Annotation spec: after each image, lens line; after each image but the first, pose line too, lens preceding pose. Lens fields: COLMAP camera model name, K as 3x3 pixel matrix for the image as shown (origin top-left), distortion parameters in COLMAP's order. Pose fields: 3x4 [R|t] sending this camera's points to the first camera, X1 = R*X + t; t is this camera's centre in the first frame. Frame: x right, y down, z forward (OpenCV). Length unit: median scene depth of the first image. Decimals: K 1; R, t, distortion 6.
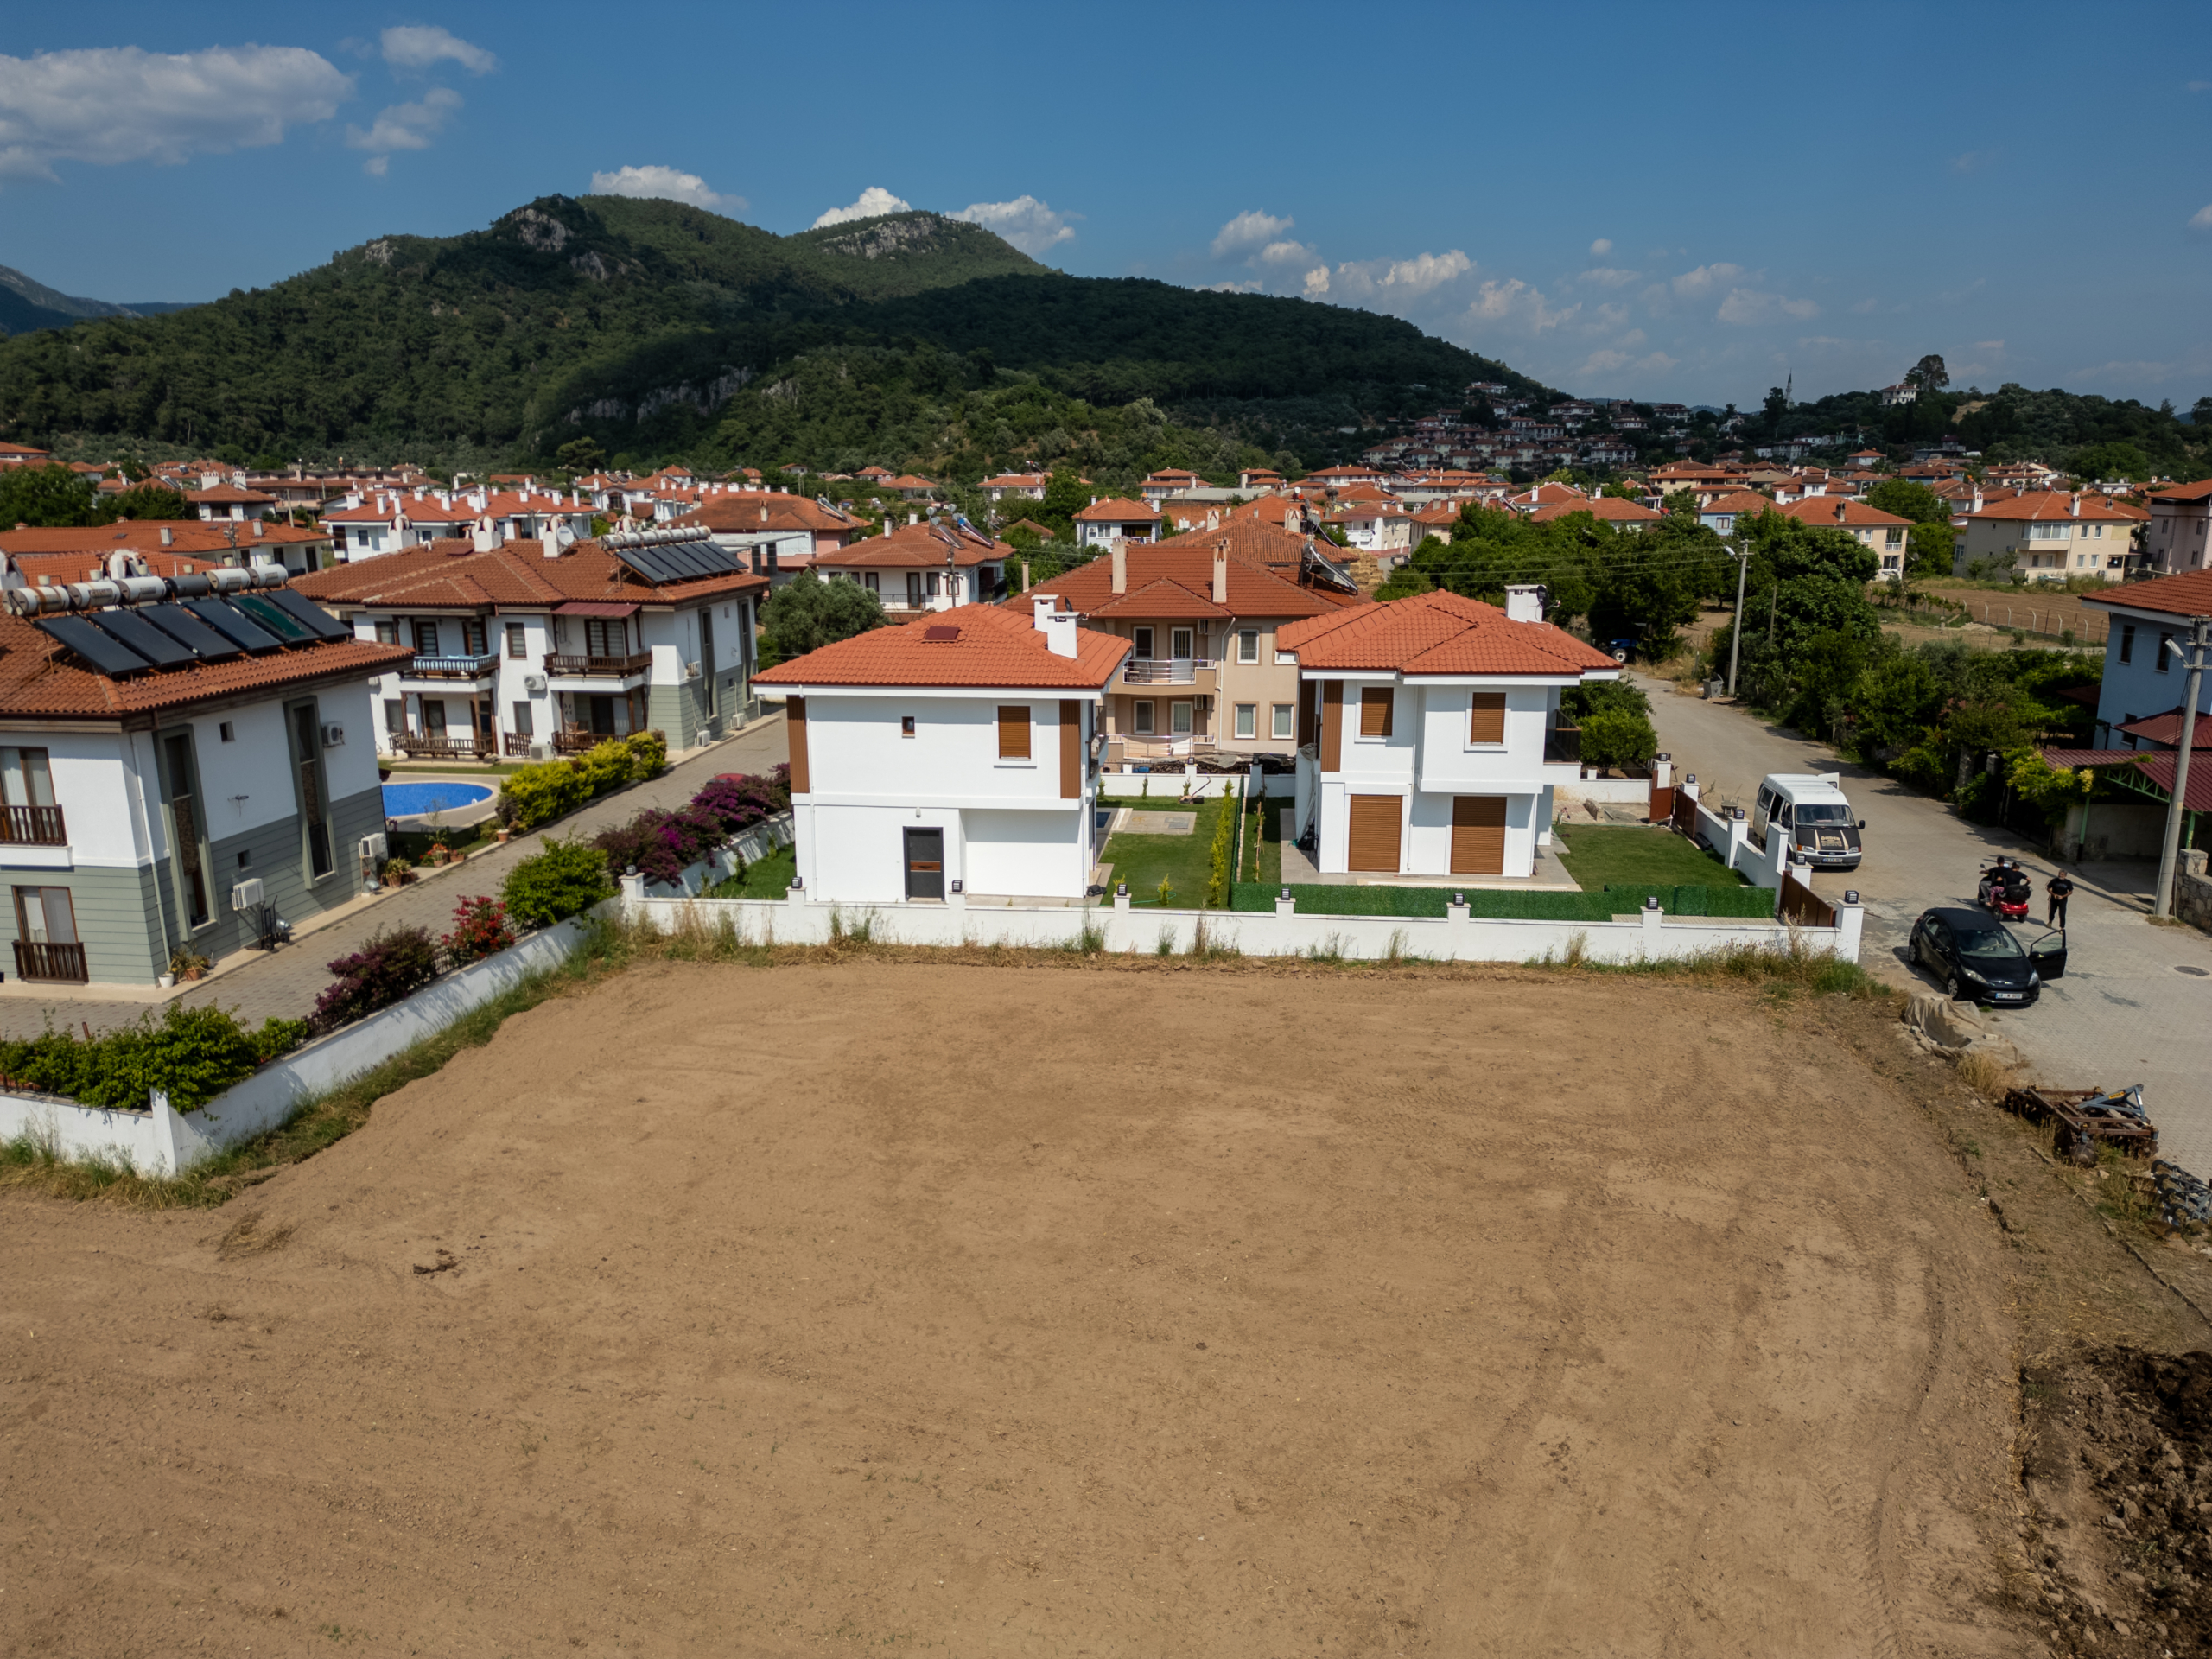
lens RADIAL K [[1553.4, 0, 1106.0], [0, 1553.4, 829.5], [0, 0, 1]] dist [0.082871, -0.084978]
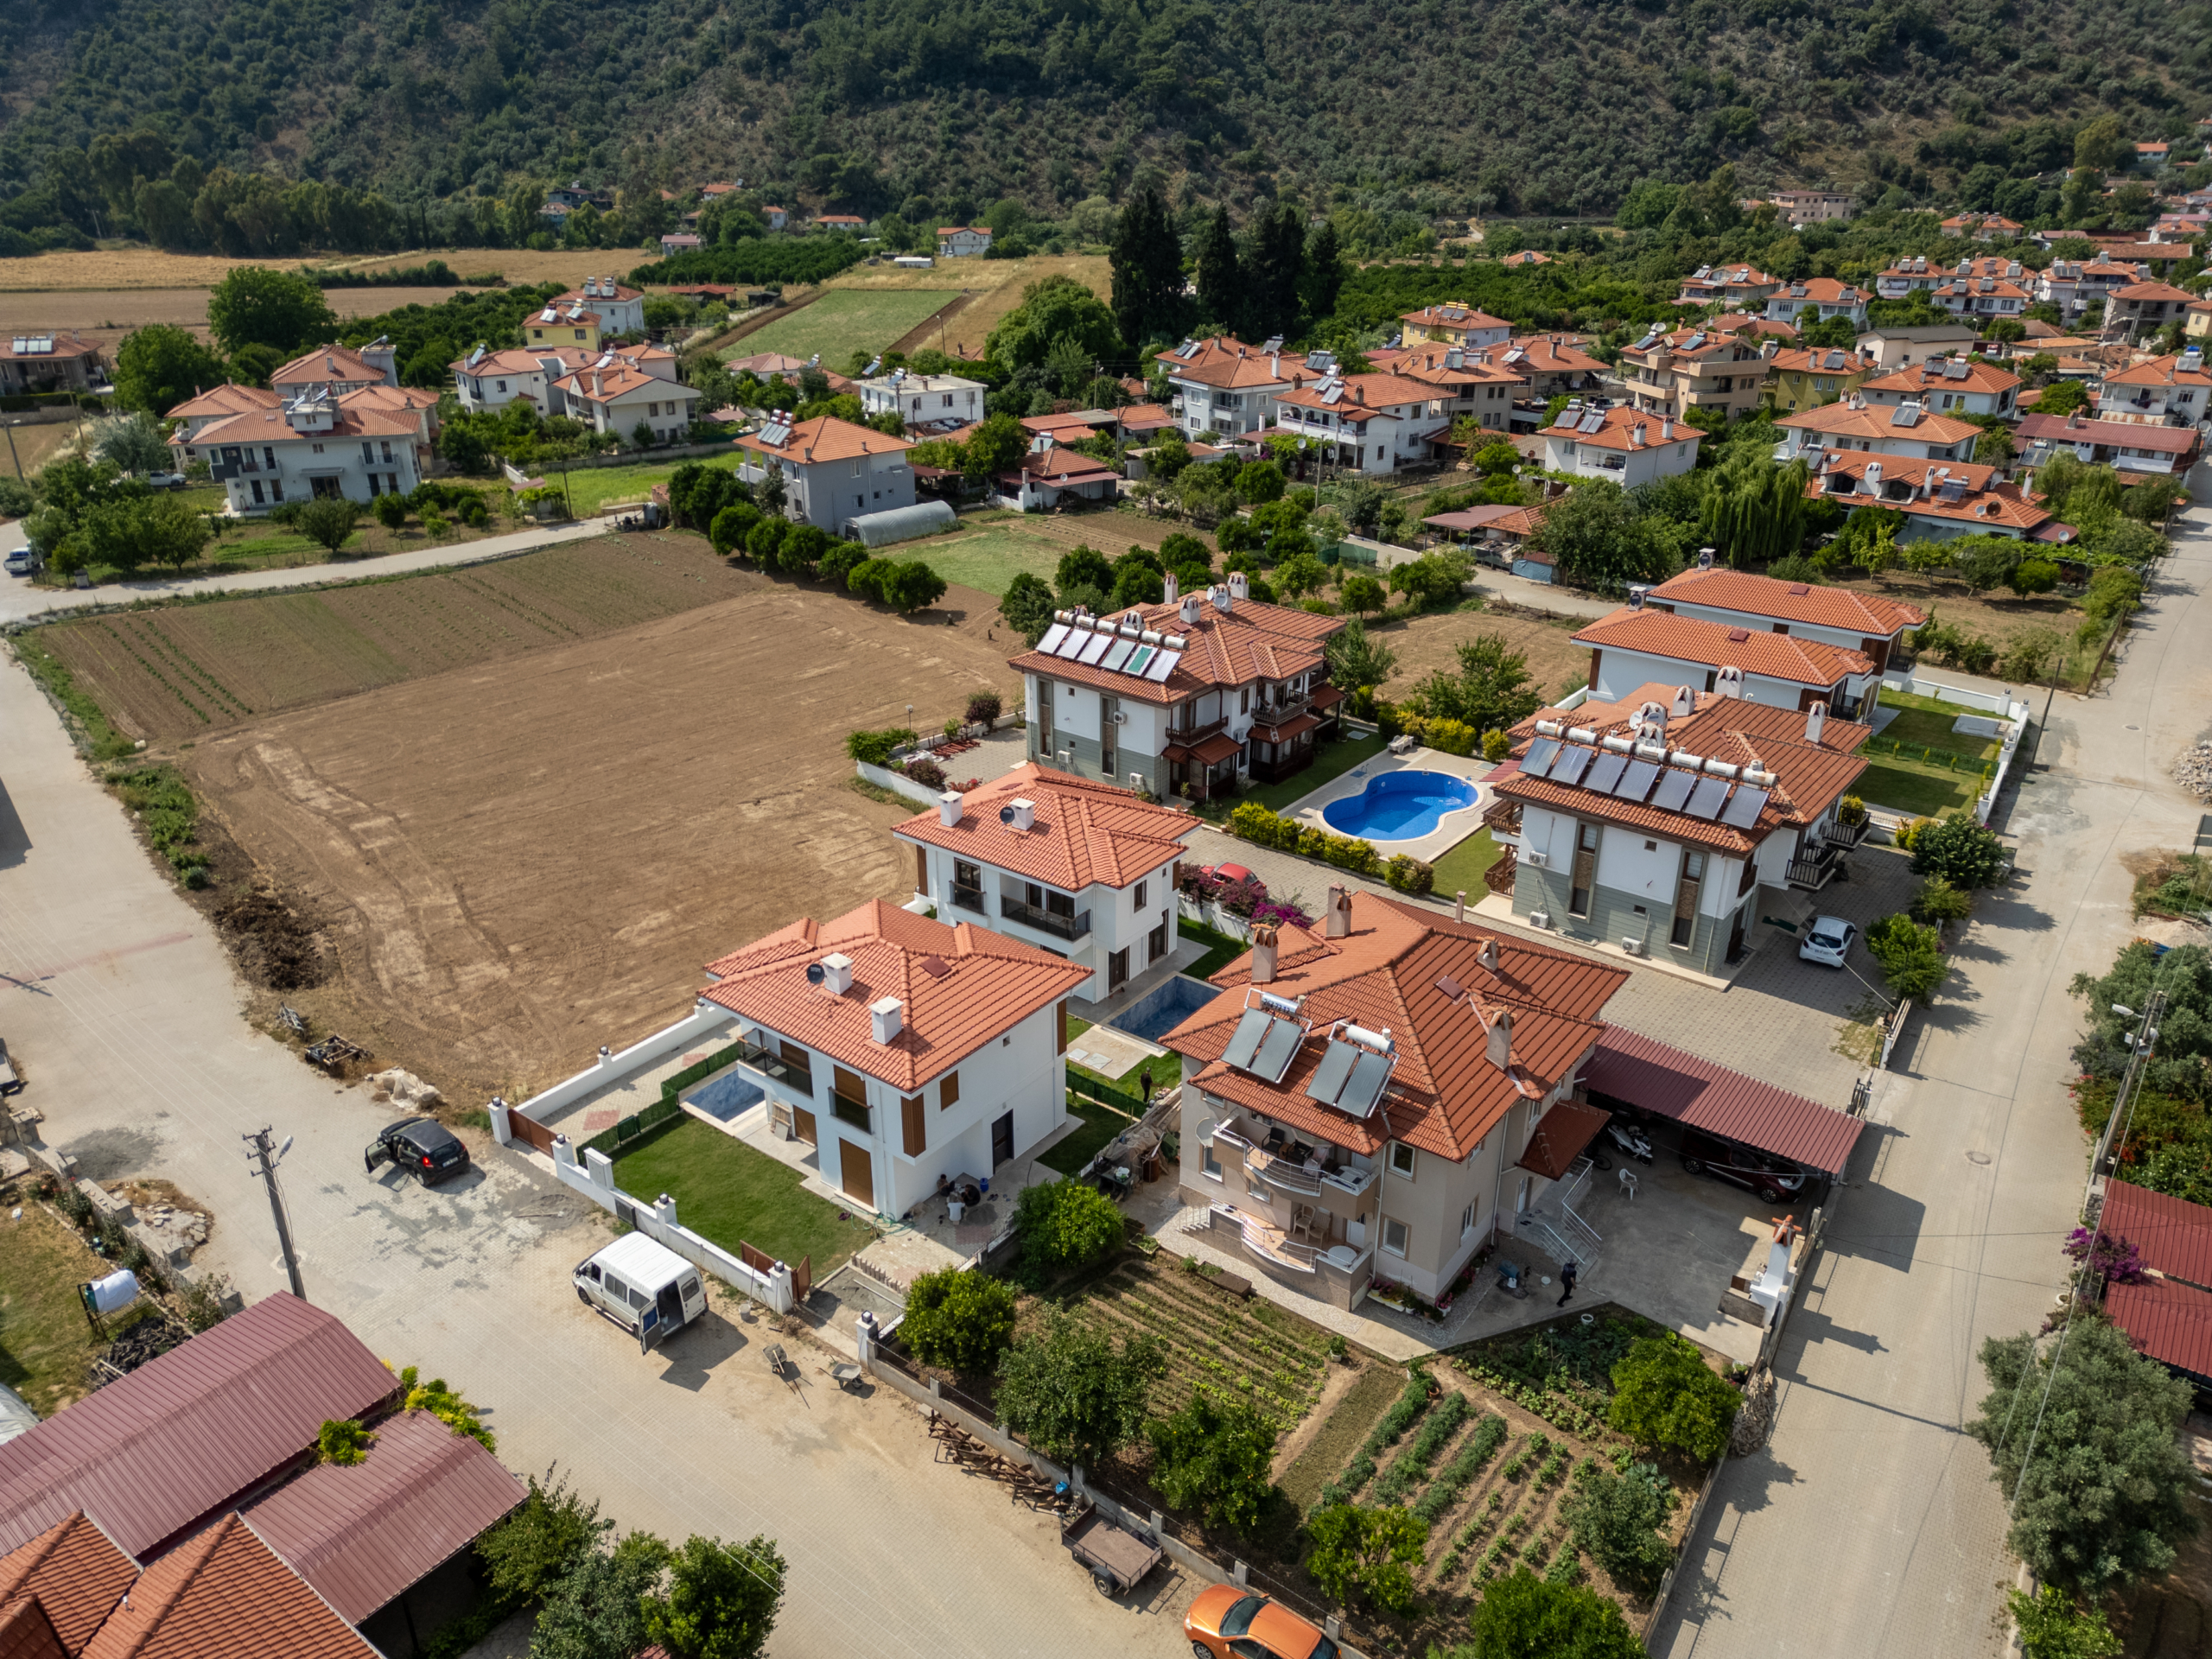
lens RADIAL K [[1553.4, 0, 1106.0], [0, 1553.4, 829.5], [0, 0, 1]] dist [0.082871, -0.084978]
pose [[-0.514629, 0.351718, -0.781953, 0.094749], [-0.196992, 0.839093, 0.507067, -0.078773], [0.834476, 0.414990, -0.362536, 0.145039]]
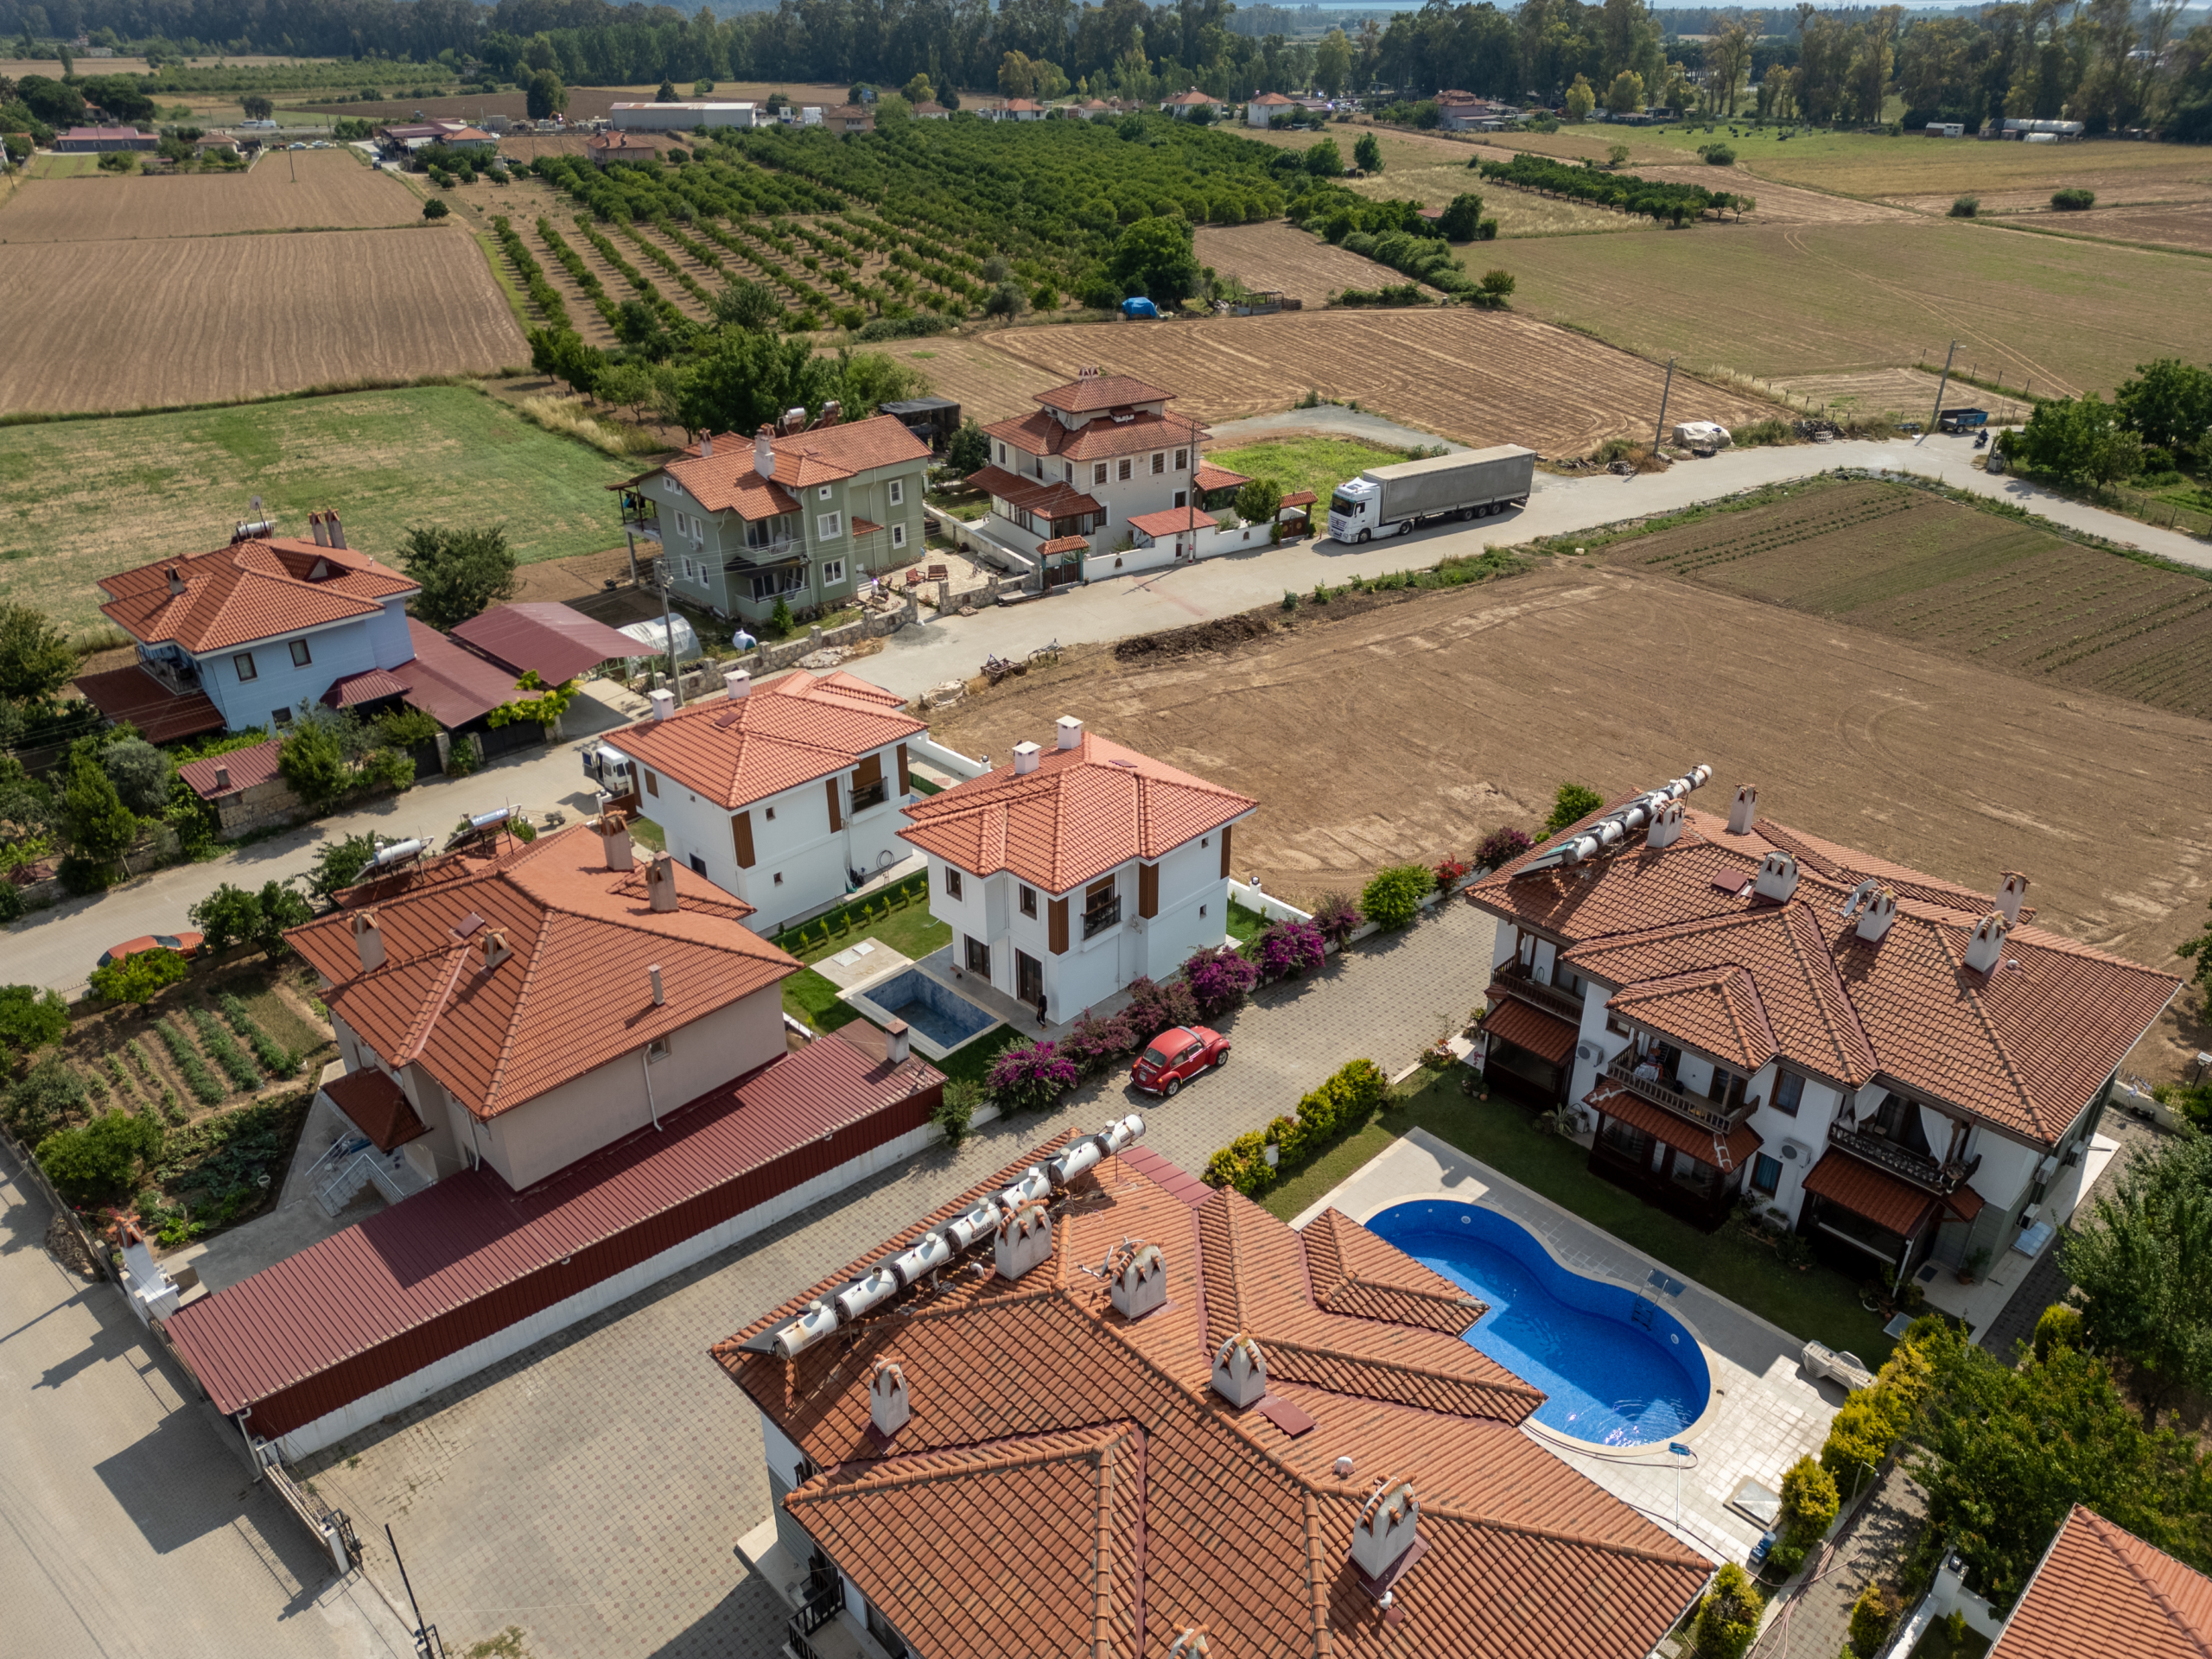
lens RADIAL K [[1553.4, 0, 1106.0], [0, 1553.4, 829.5], [0, 0, 1]] dist [0.082871, -0.084978]
pose [[-0.781766, -0.291510, 0.551239, -0.075946], [0.146000, 0.773862, 0.616296, -0.081803], [-0.606239, 0.562281, -0.562419, 0.158723]]
